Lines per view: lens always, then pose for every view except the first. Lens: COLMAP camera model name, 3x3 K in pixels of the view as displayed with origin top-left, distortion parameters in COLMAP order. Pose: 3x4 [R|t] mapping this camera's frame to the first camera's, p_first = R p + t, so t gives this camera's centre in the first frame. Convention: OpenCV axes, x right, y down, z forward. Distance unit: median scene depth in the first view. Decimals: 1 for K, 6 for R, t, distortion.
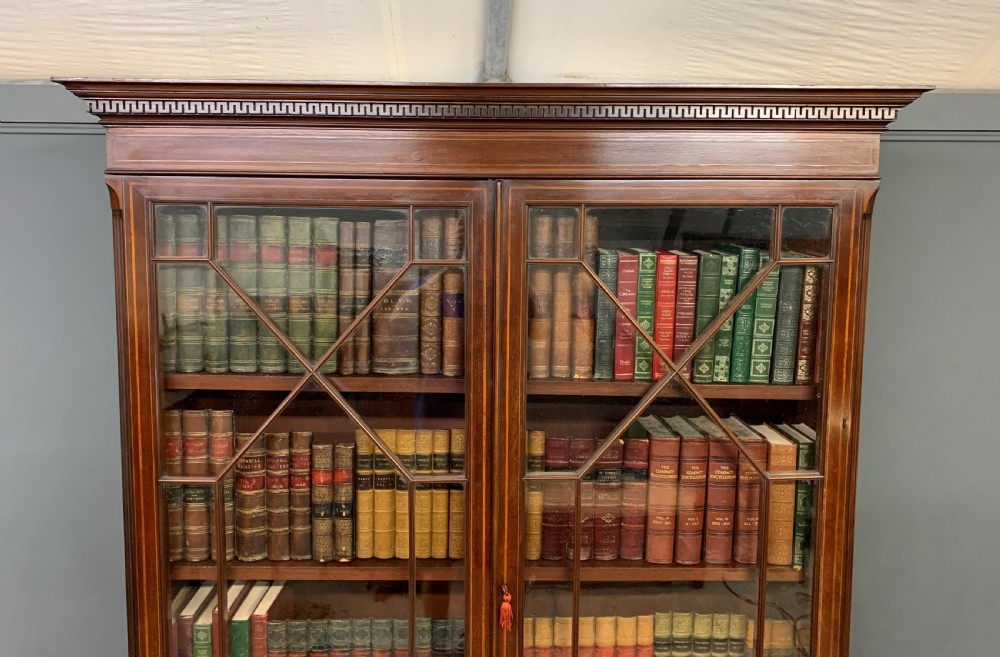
lens RADIAL K [[774.6, 0, 487.6], [0, 774.6, 278.0], [0, 0, 1]] dist [0.053845, -0.040067]
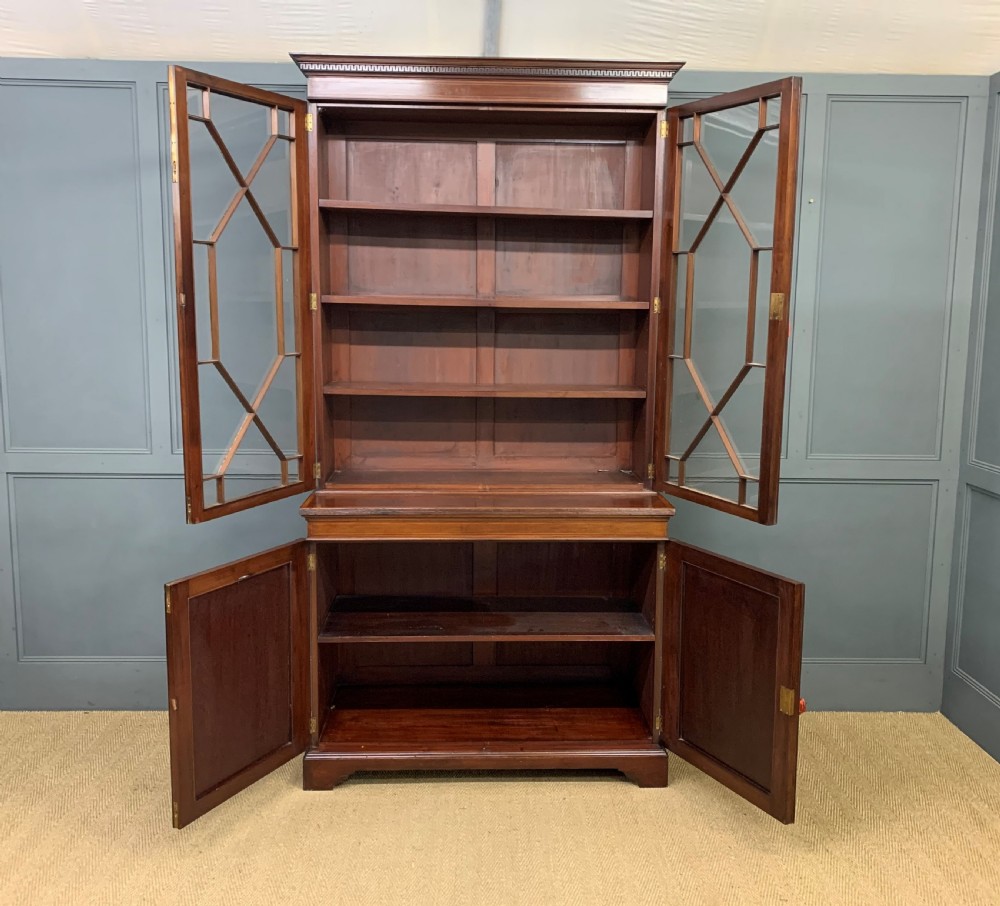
lens RADIAL K [[968.4, 0, 510.2], [0, 968.4, 434.1], [0, 0, 1]] dist [0.037536, 0.000000]
pose [[0.999895, 0.003603, 0.014030, 0.033813], [-0.004553, 0.997656, 0.068280, 0.554622], [-0.013752, -0.068337, 0.997568, -1.614685]]
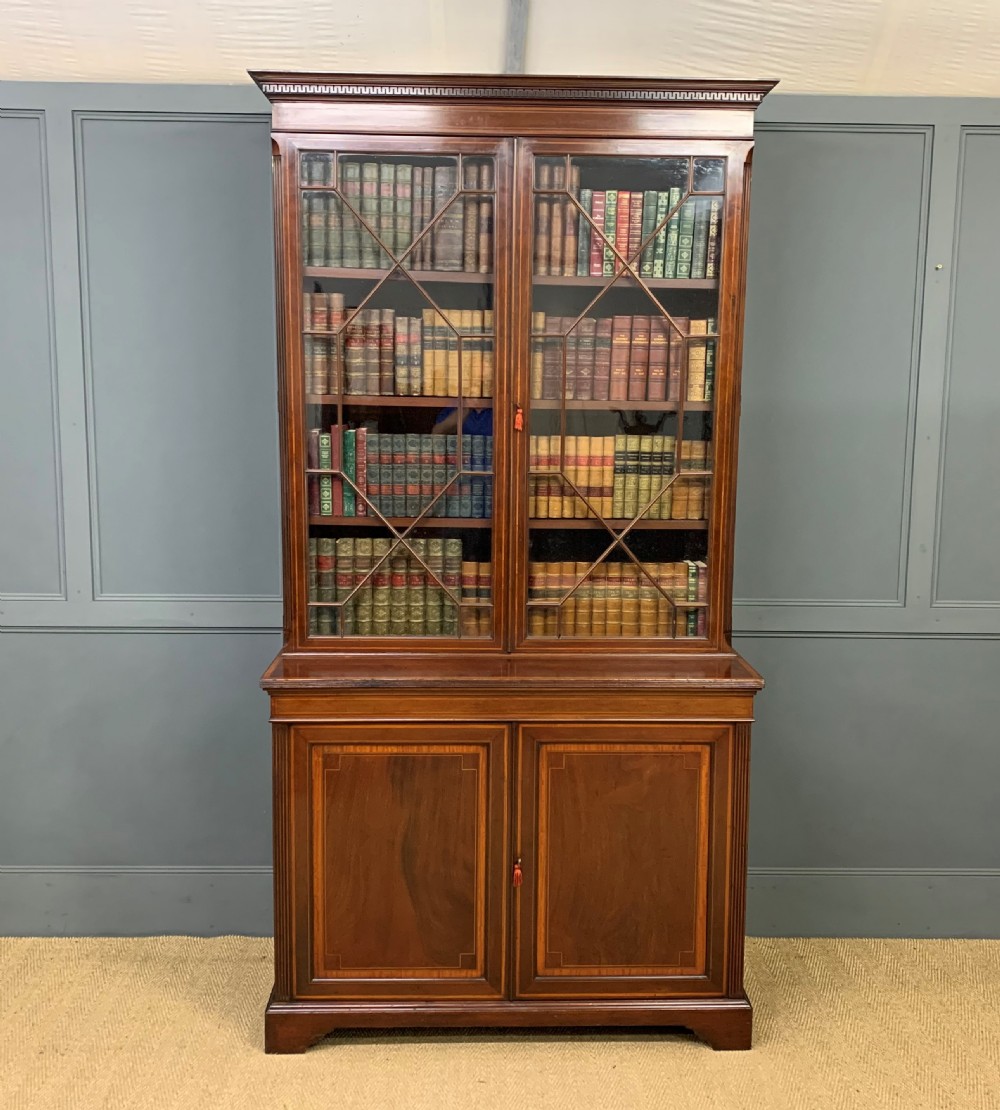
lens RADIAL K [[1177.4, 0, 515.6], [0, 1177.4, 547.7], [0, 0, 1]] dist [0.032605, 0.000000]
pose [[0.999963, 0.004501, 0.007355, 0.000335], [-0.004987, 0.997718, 0.067340, 0.512207], [-0.007035, -0.067374, 0.997703, -1.380899]]
